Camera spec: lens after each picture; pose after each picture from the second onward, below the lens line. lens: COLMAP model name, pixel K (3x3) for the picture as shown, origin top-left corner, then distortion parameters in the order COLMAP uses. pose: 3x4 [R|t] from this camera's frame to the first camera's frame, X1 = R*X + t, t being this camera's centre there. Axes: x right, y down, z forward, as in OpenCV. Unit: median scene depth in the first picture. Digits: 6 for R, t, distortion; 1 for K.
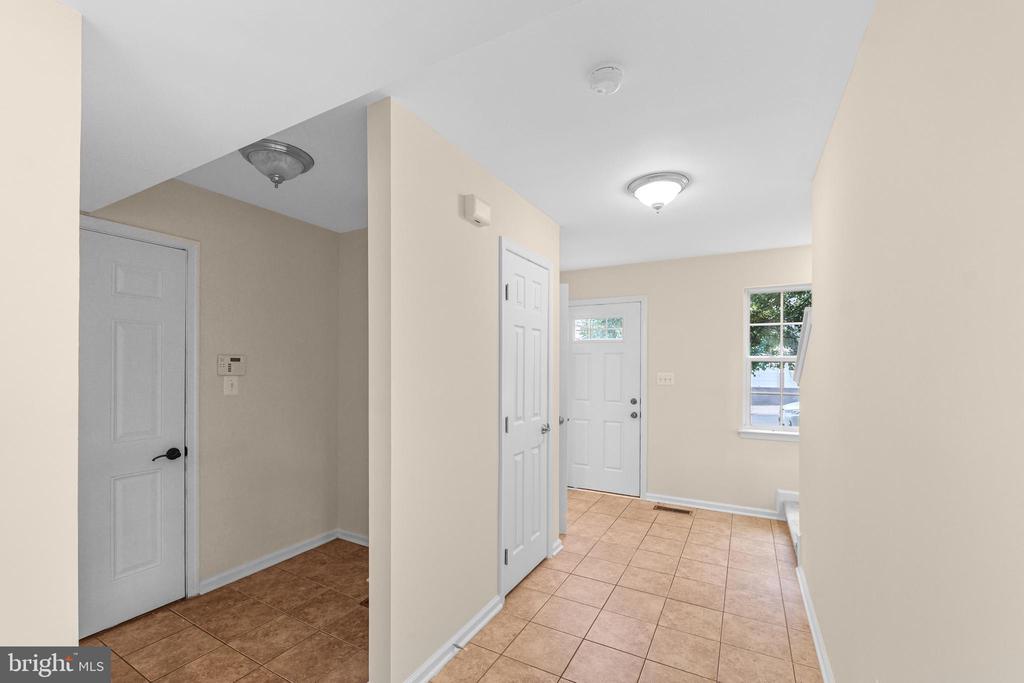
lens RADIAL K [[424.5, 0, 512.7], [0, 424.5, 359.4], [0, 0, 1]] dist [-0.000307, 0.000373]
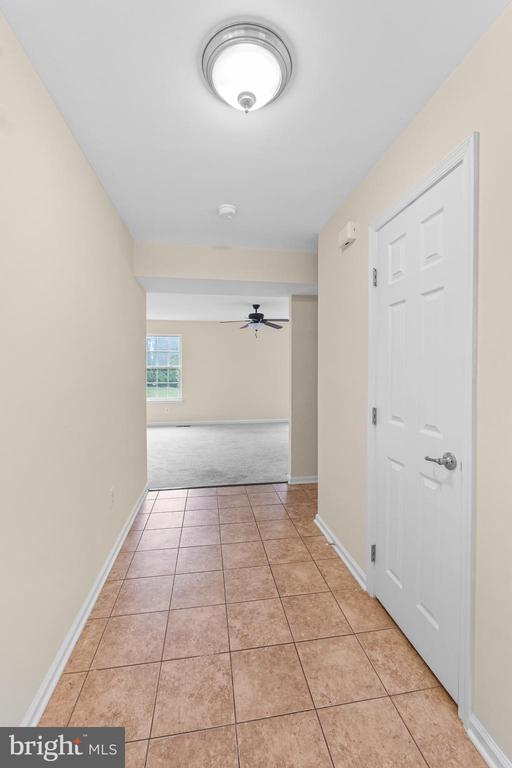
lens RADIAL K [[318.3, 0, 255.3], [0, 318.3, 380.9], [0, 0, 1]] dist [-0.000307, 0.000373]
pose [[-0.790027, 0.024605, -0.612578, 0.672650], [0.007477, 0.999507, 0.030505, 0.058574], [0.613026, 0.019520, -0.789821, 1.510548]]
